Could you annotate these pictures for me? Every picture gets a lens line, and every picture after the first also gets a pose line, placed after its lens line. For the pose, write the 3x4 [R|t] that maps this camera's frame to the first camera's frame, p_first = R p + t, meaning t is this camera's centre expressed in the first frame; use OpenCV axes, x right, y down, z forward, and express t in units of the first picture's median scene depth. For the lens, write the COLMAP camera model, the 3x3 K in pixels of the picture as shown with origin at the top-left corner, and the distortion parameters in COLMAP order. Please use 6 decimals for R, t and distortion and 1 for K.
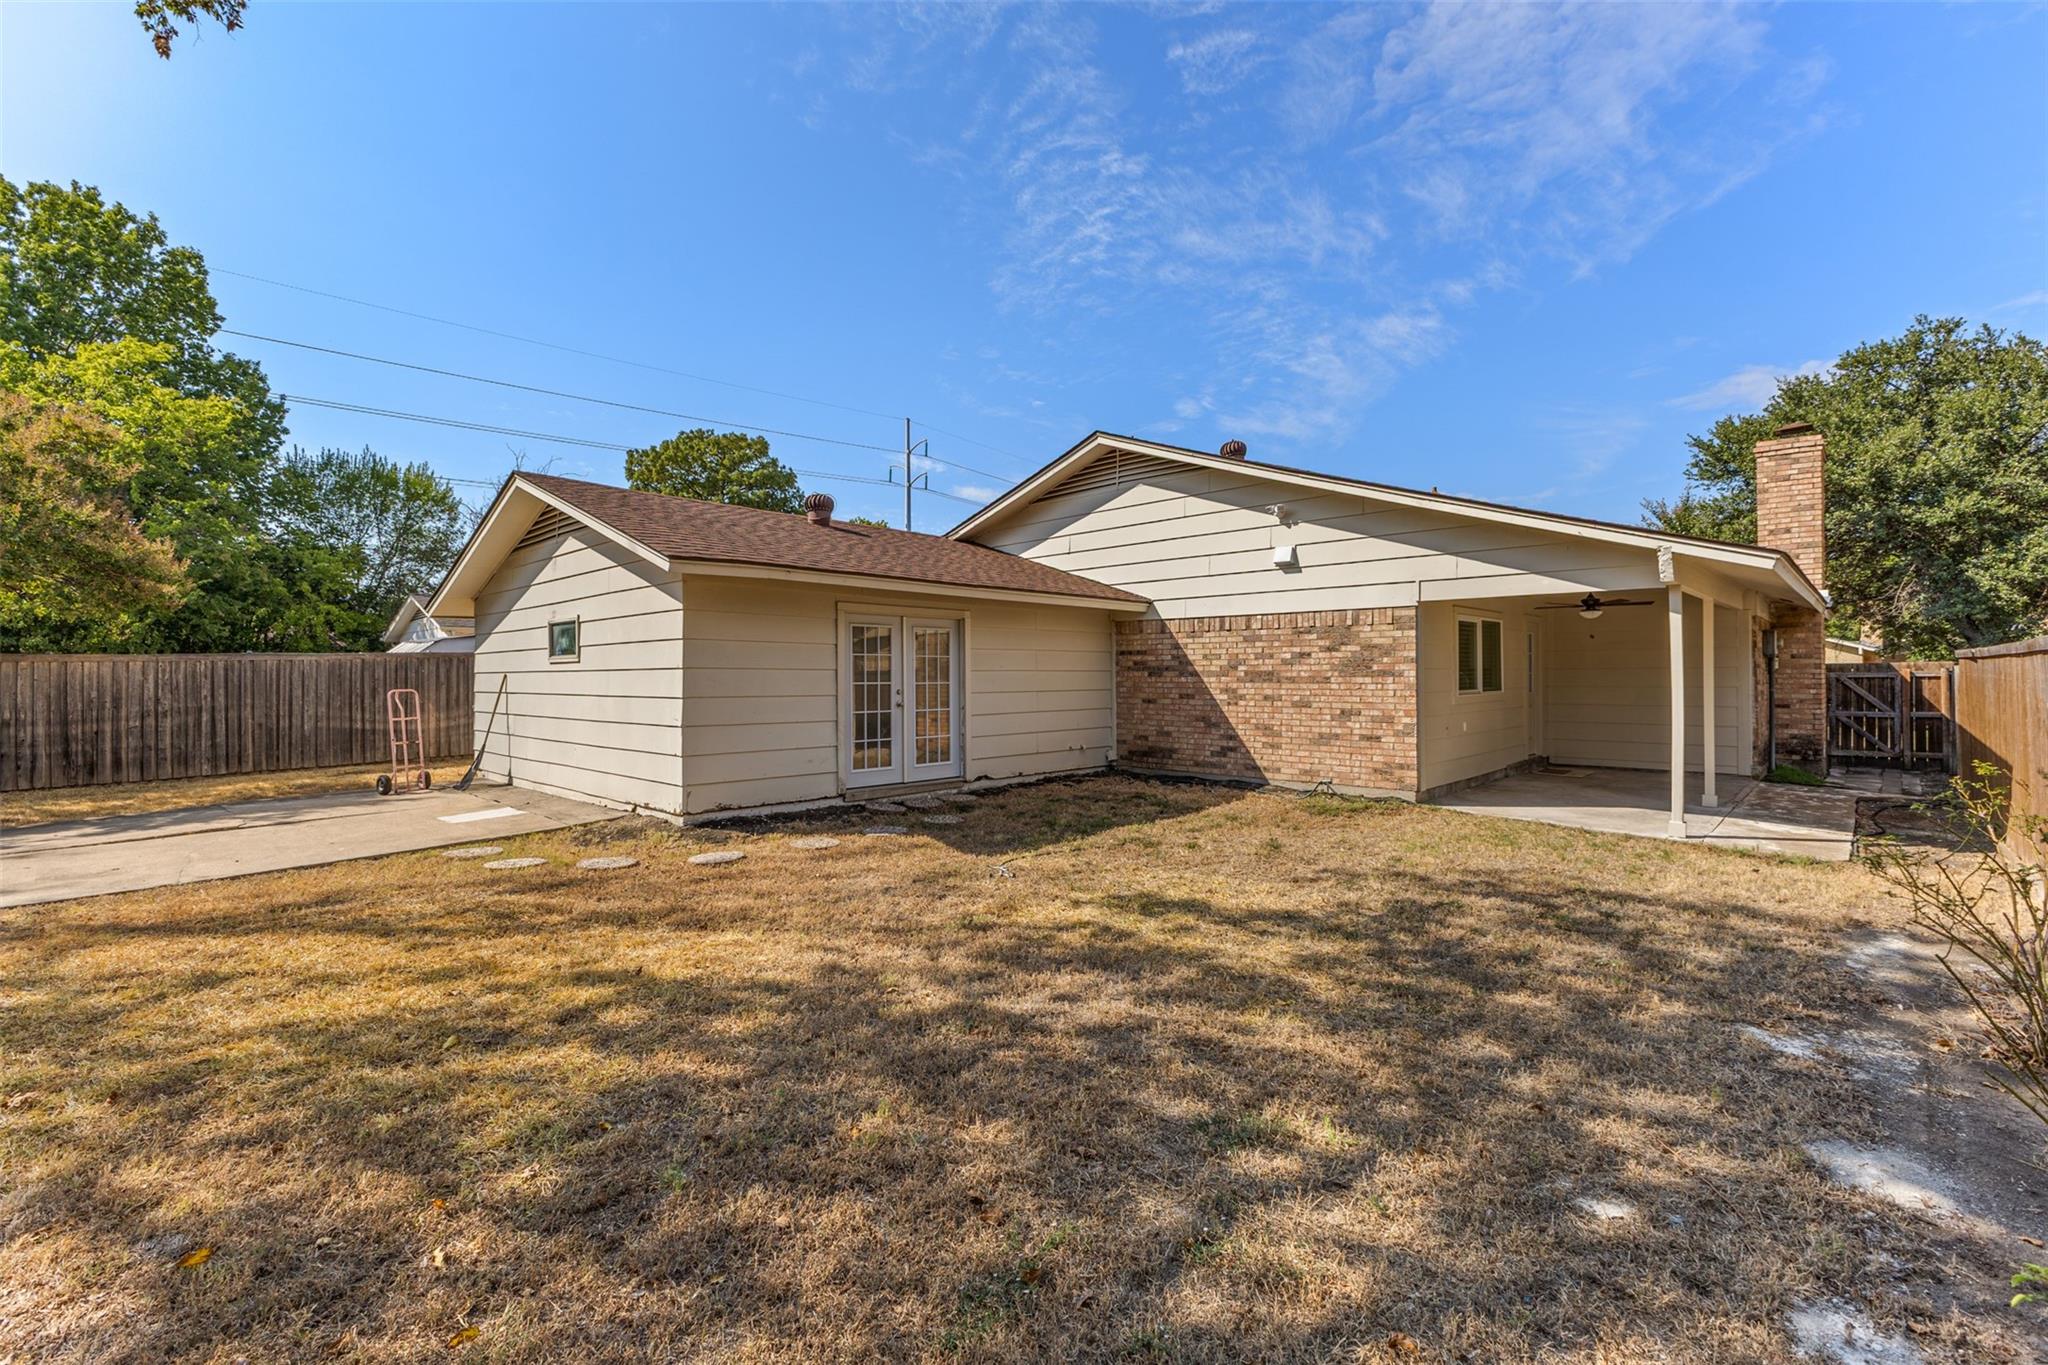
lens RADIAL K [[880.5, 0, 1026.3], [0, 880.5, 678.8], [0, 0, 1]] dist [0.015520, -0.006539]
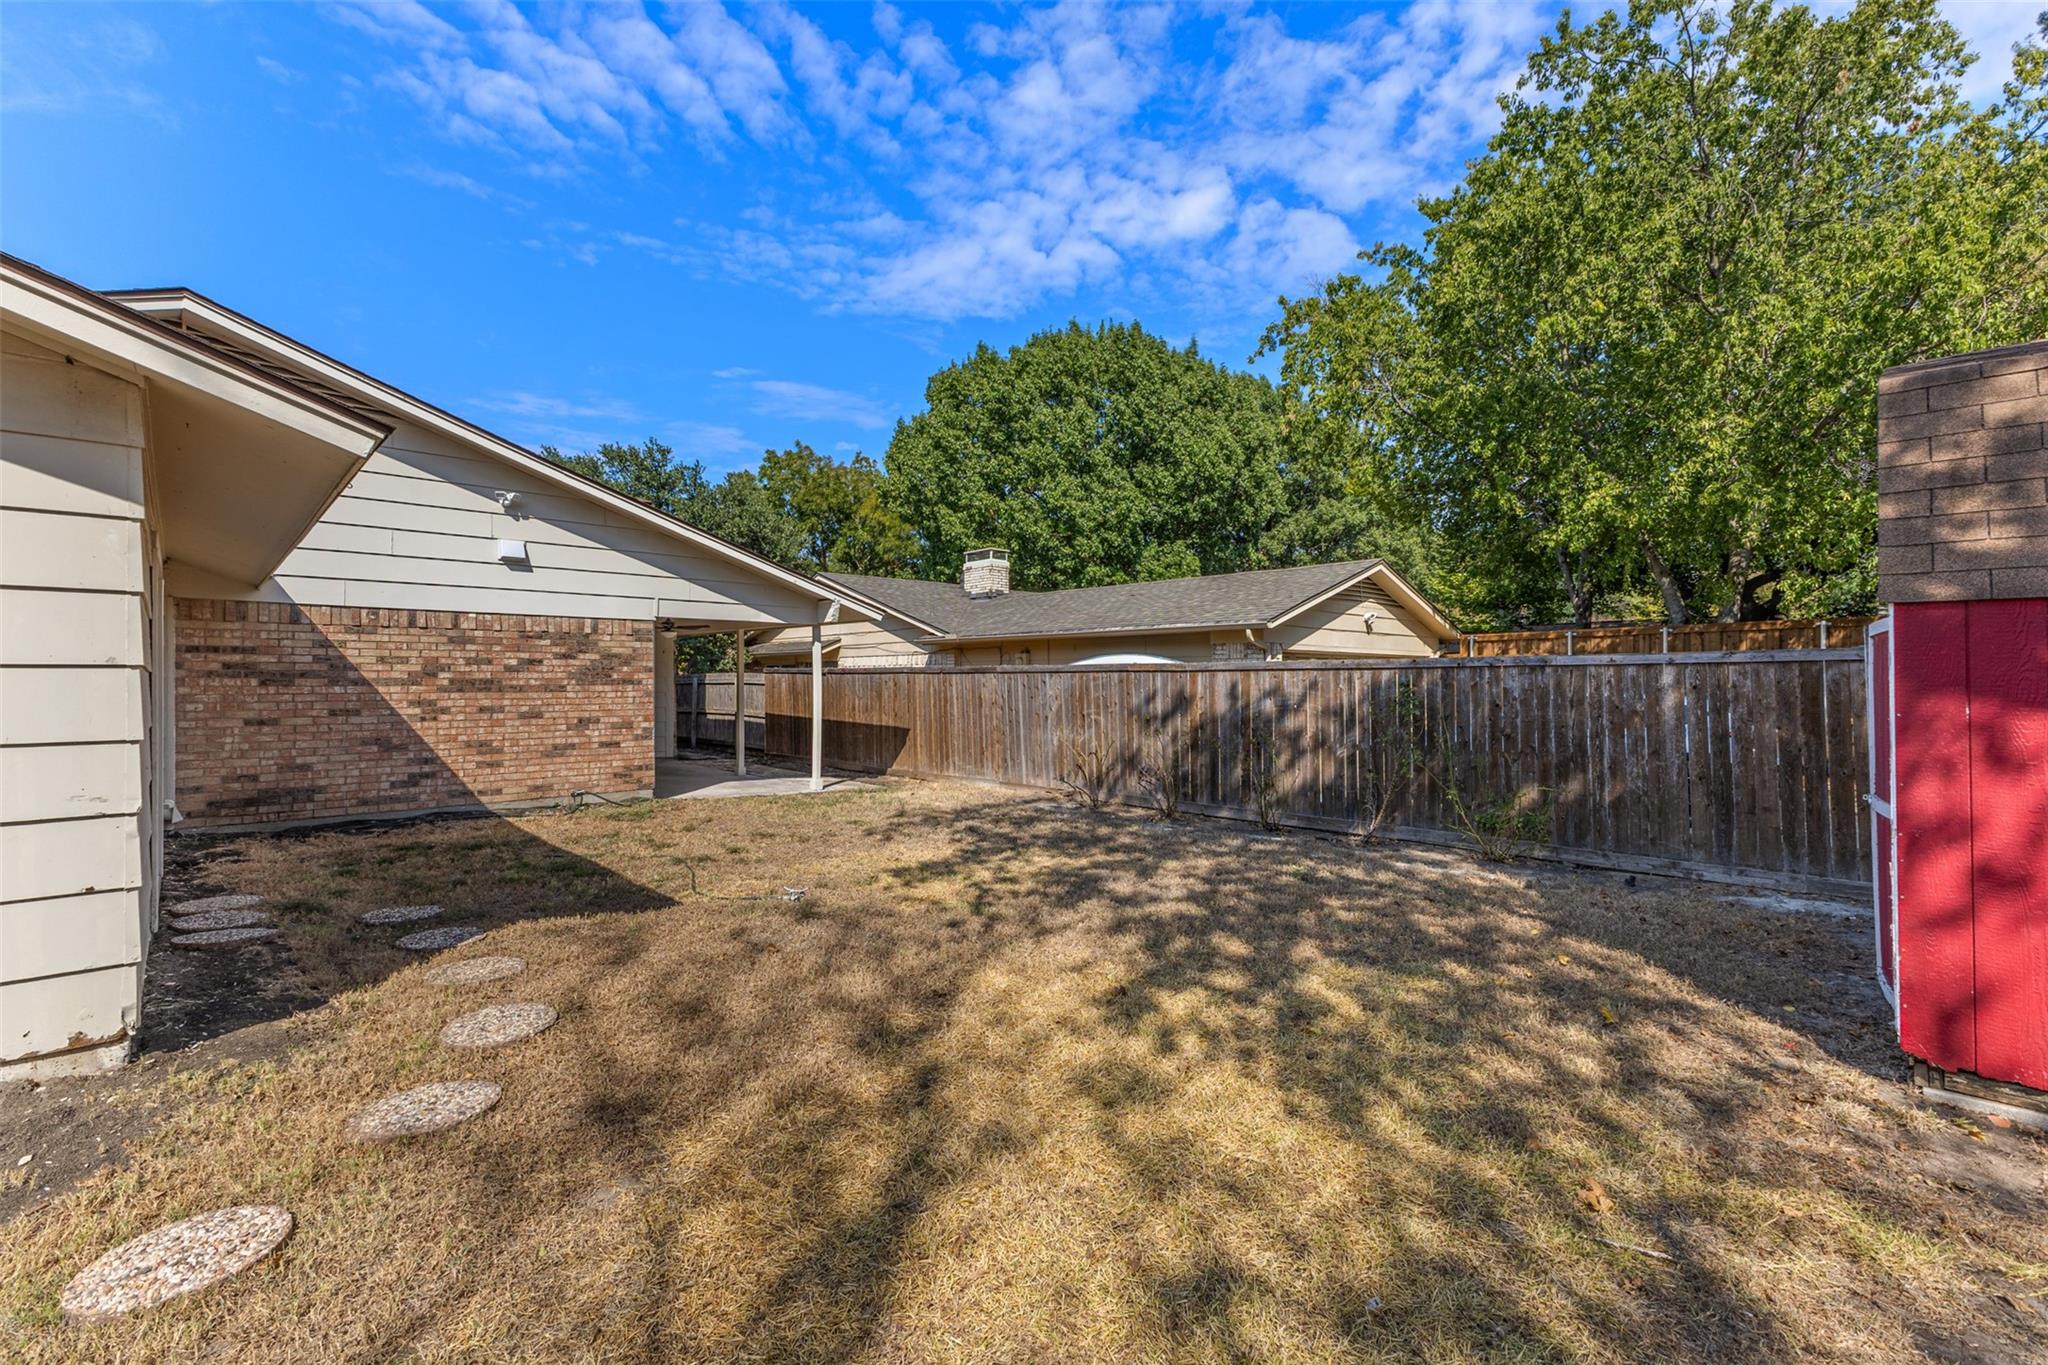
lens RADIAL K [[876.5, 0, 1024.1], [0, 876.5, 676.1], [0, 0, 1]] dist [0.007773, -0.000235]
pose [[0.059772, 0.011496, 0.998146, -0.577824], [0.009944, 0.999877, -0.012111, 0.004468], [-0.998163, 0.010650, 0.059651, 0.435325]]
